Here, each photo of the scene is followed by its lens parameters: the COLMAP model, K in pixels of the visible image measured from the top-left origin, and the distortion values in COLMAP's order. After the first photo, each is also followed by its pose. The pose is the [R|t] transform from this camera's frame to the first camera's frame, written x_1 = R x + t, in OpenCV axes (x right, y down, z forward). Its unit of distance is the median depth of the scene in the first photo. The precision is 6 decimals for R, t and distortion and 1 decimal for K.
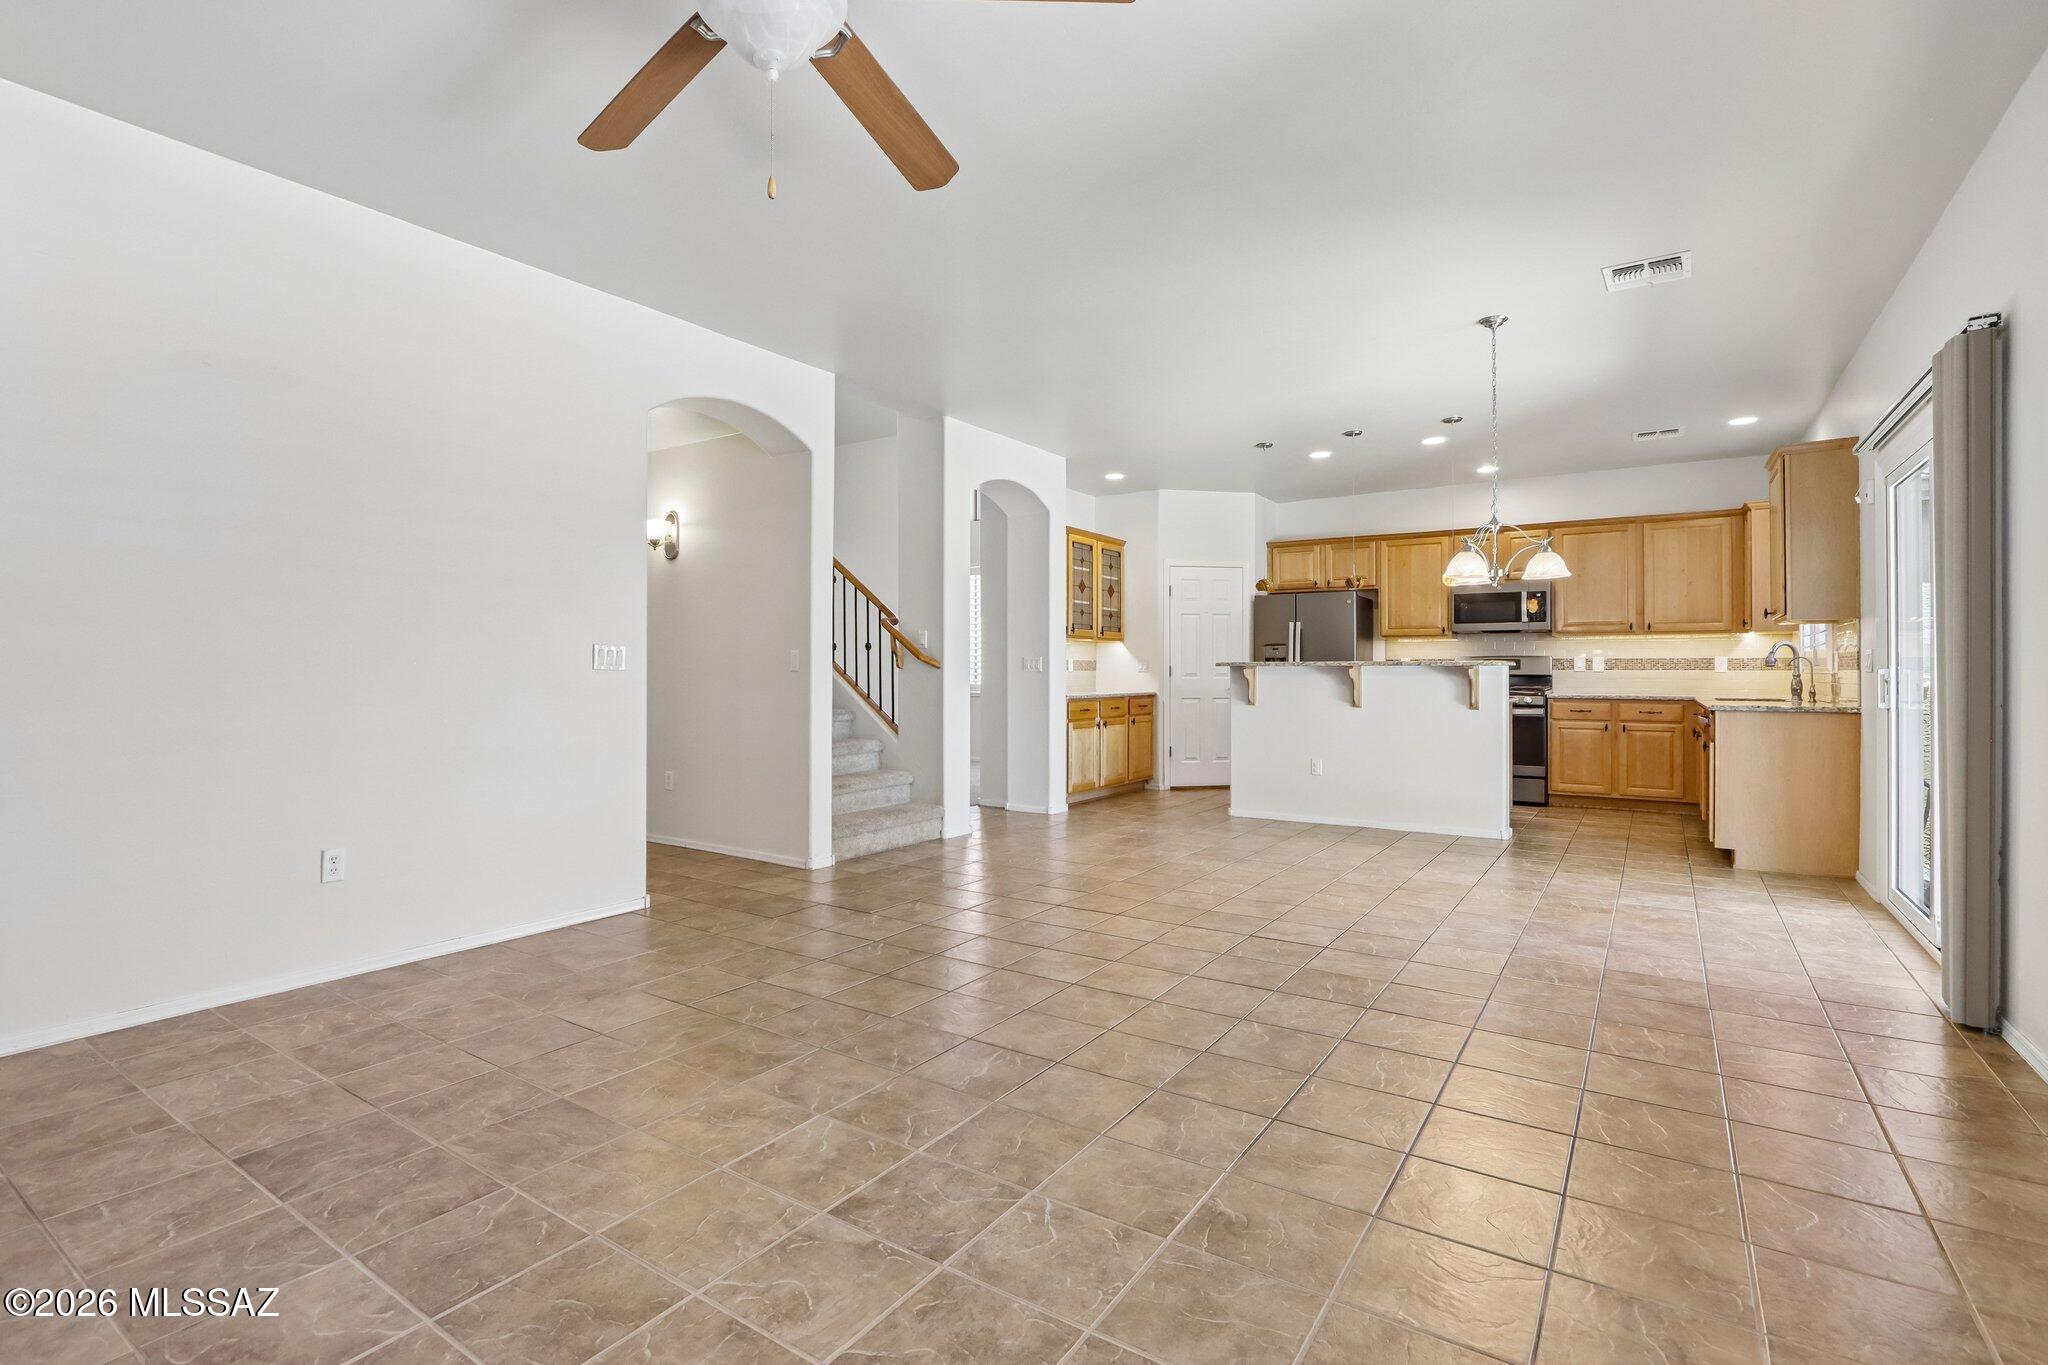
lens RADIAL K [[956.5, 0, 992.6], [0, 956.5, 662.6], [0, 0, 1]] dist [-0.014529, 0.002082]
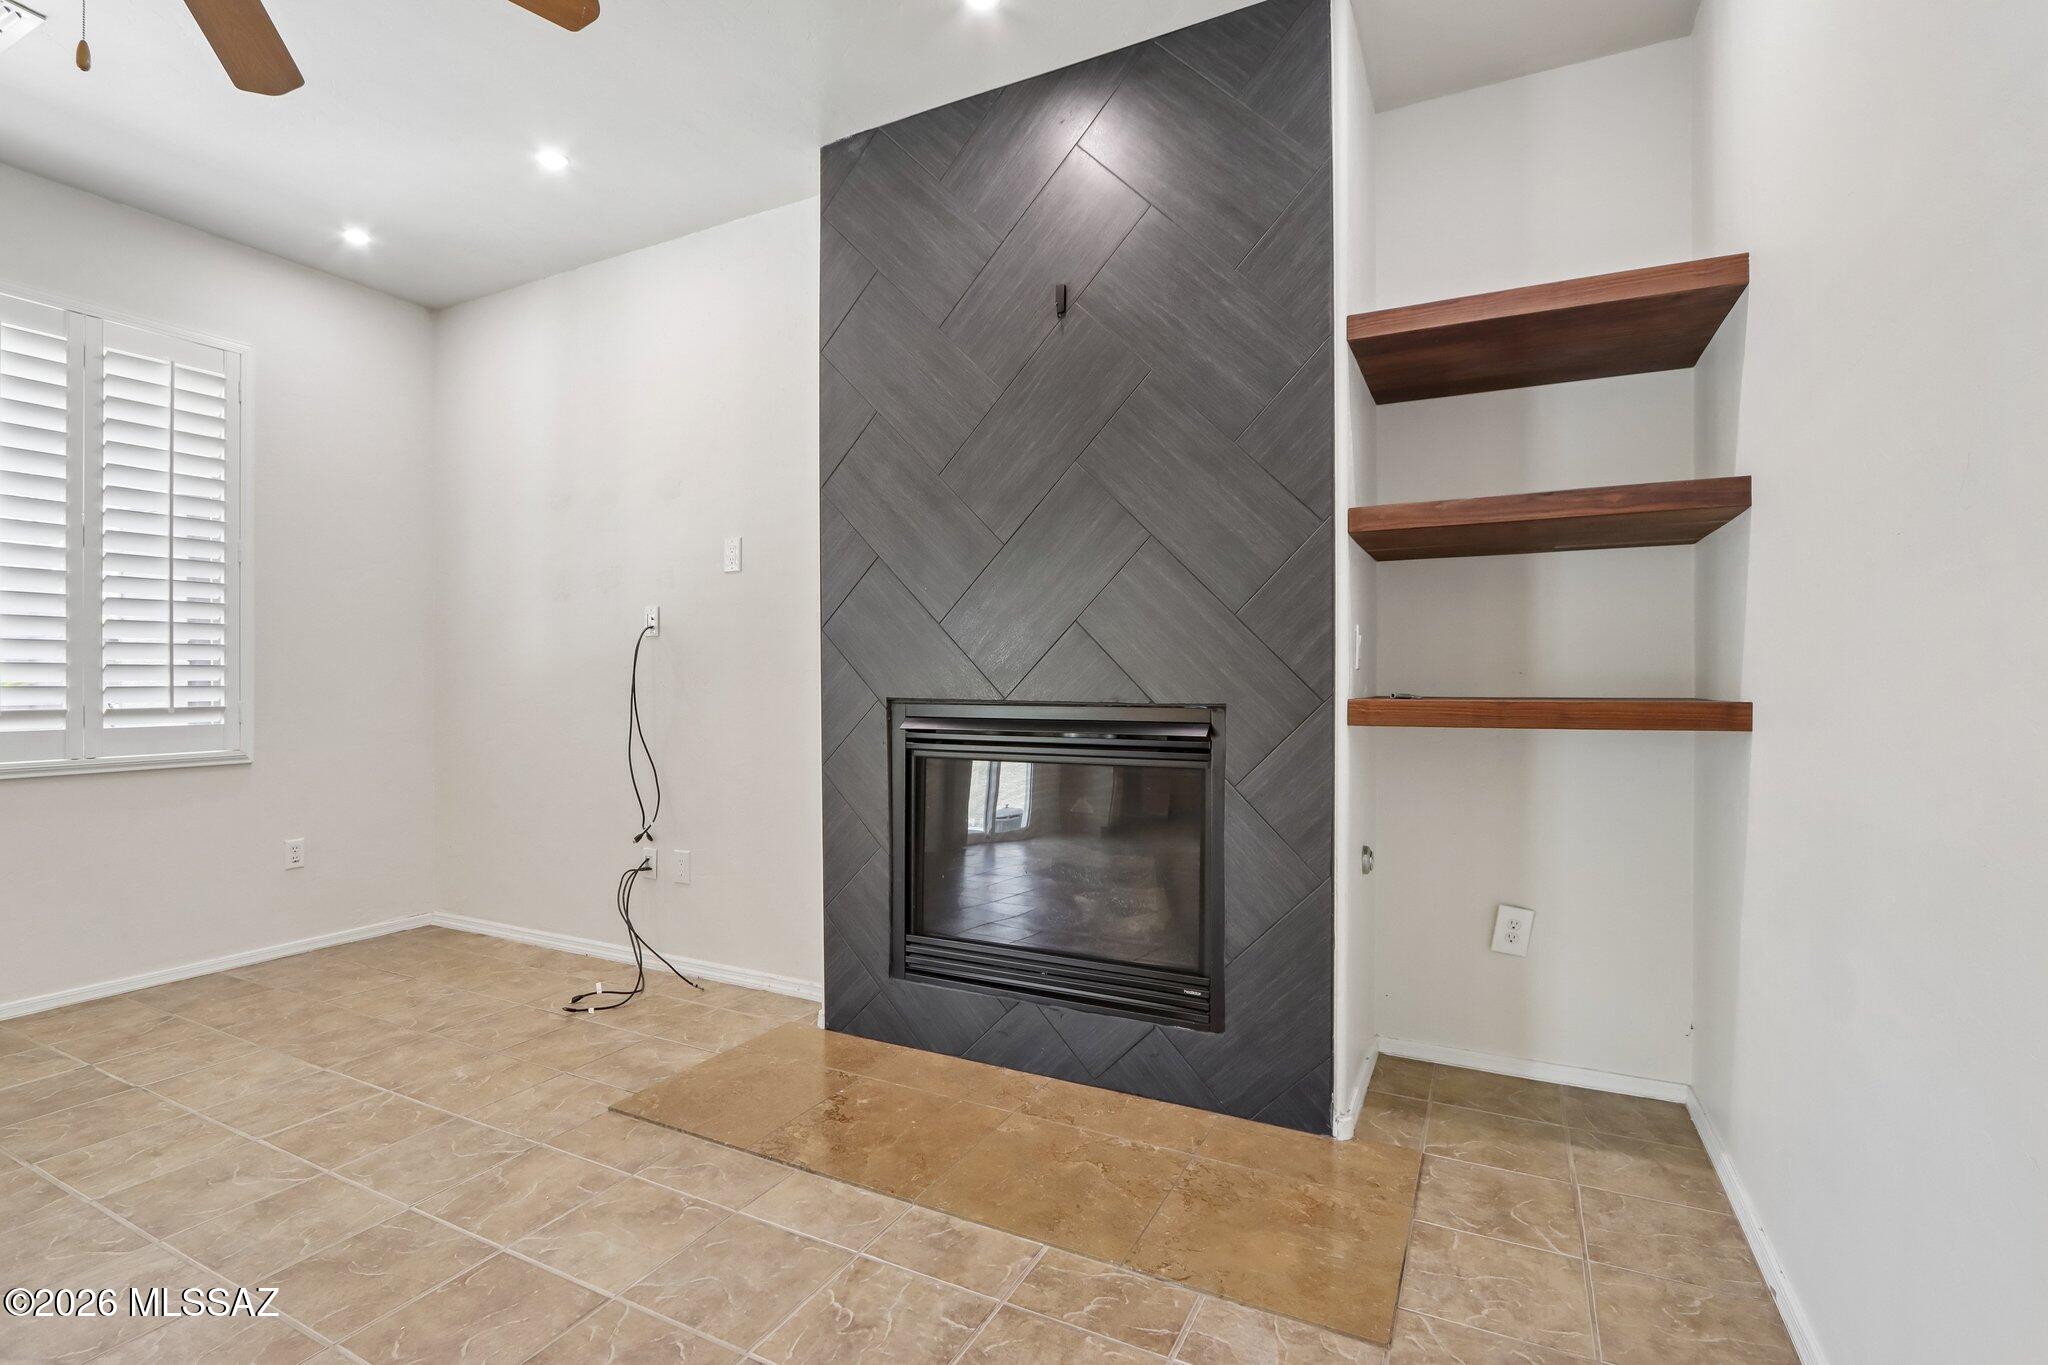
lens RADIAL K [[956.5, 0, 986.8], [0, 956.5, 695.8], [0, 0, 1]] dist [-0.014529, 0.002082]
pose [[-0.993648, -0.005541, -0.112397, -0.217114], [-0.005431, 0.999984, -0.001287, 0.005909], [0.112403, -0.000668, -0.993663, 0.458902]]
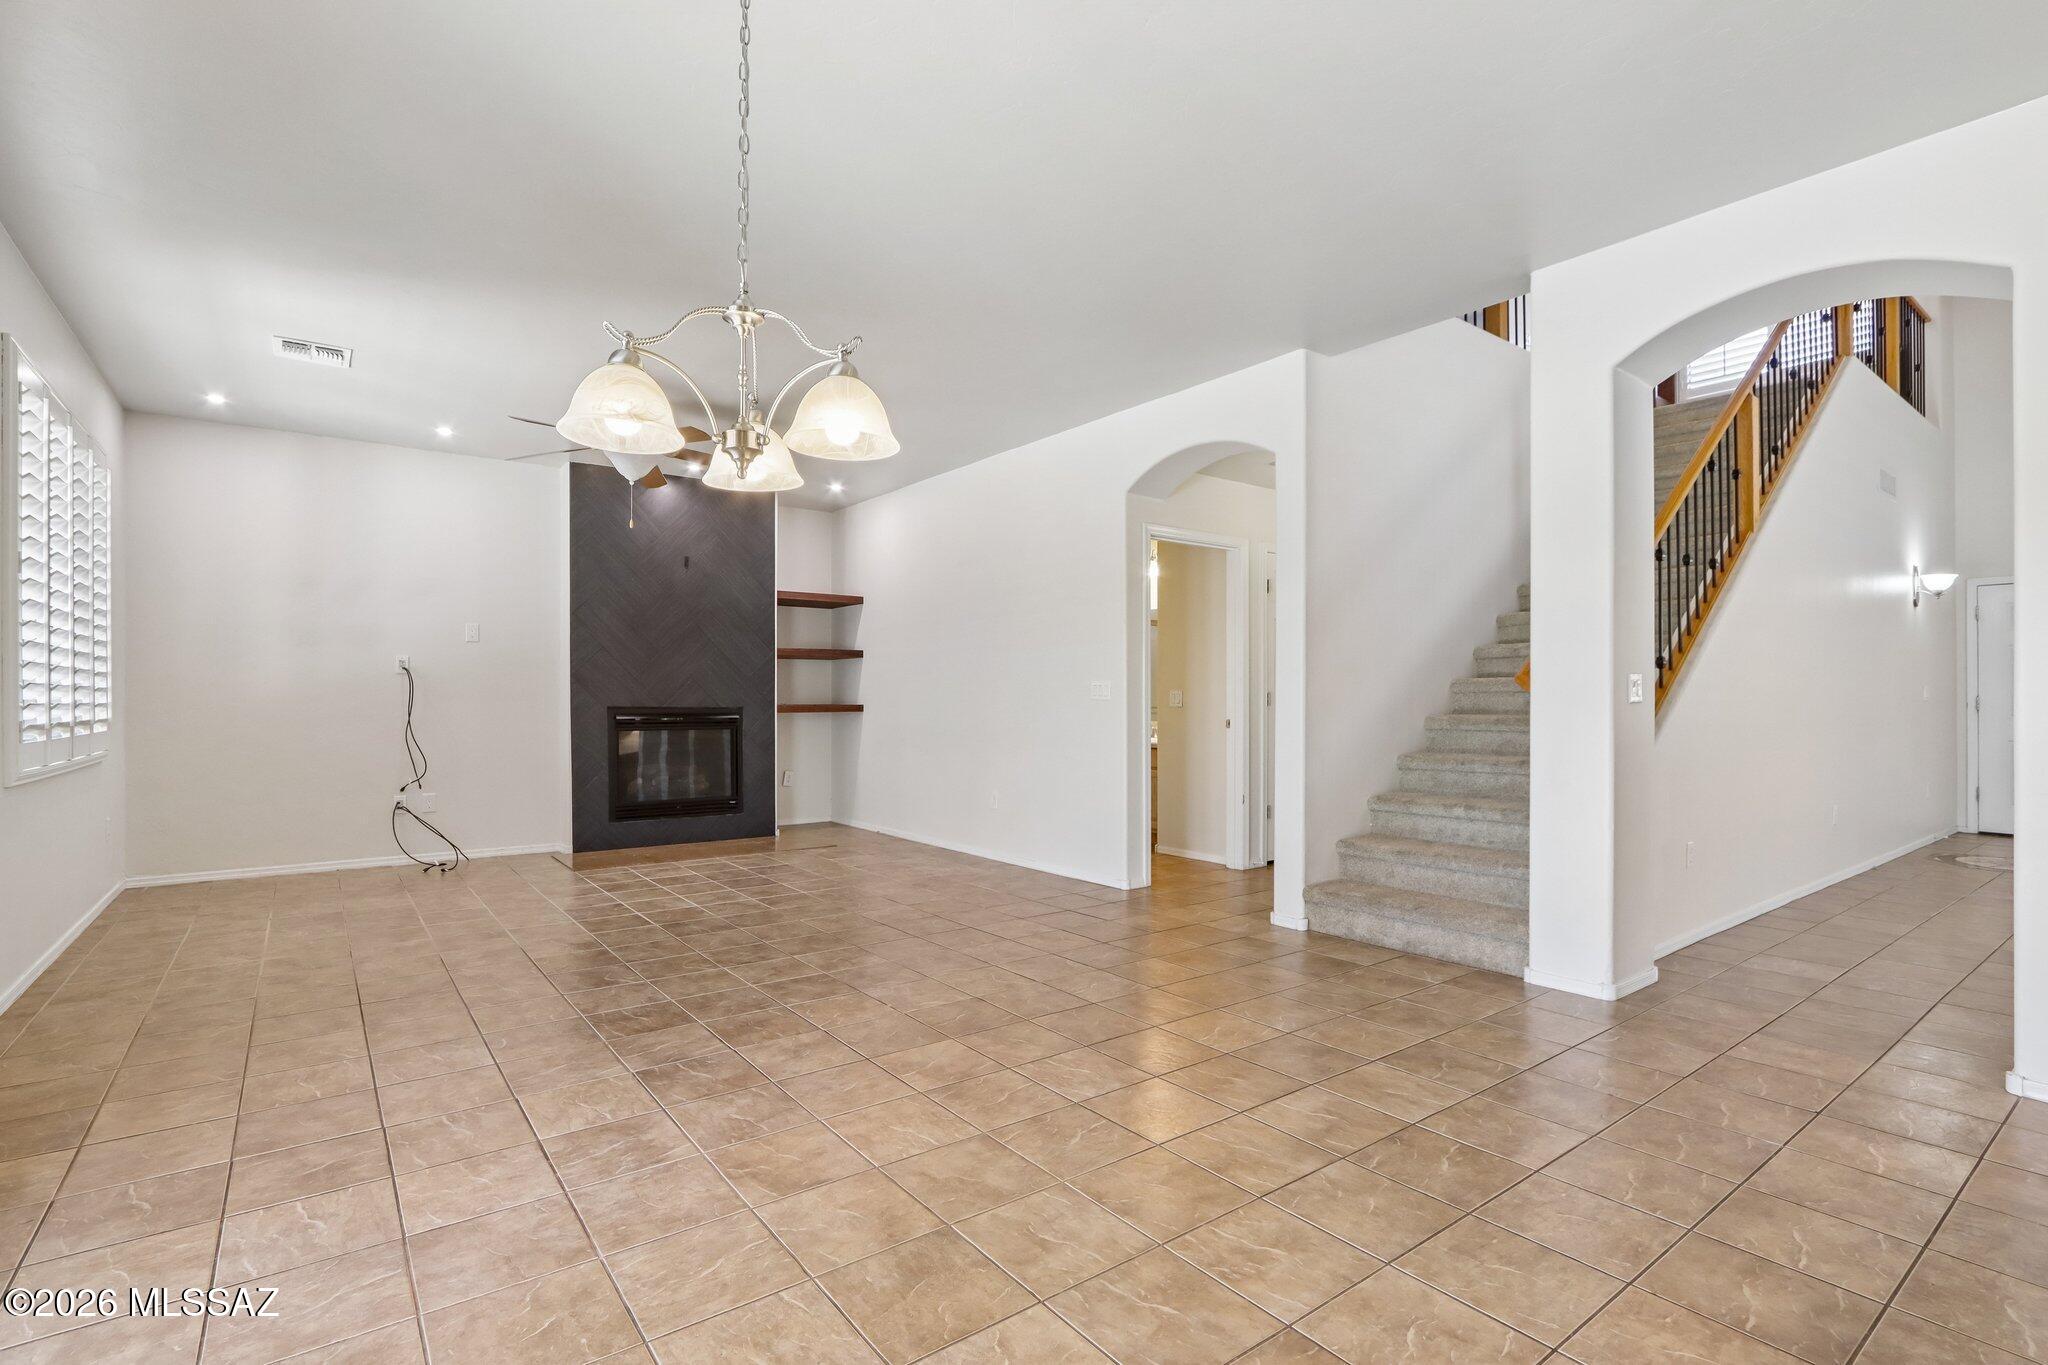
lens RADIAL K [[956.5, 0, 1013.2], [0, 956.5, 672.6], [0, 0, 1]] dist [-0.014529, 0.002082]
pose [[-0.314461, -0.028632, -0.948838, 0.508658], [0.006608, 0.999455, -0.032350, 0.006349], [0.949247, -0.016443, -0.314101, 0.723629]]
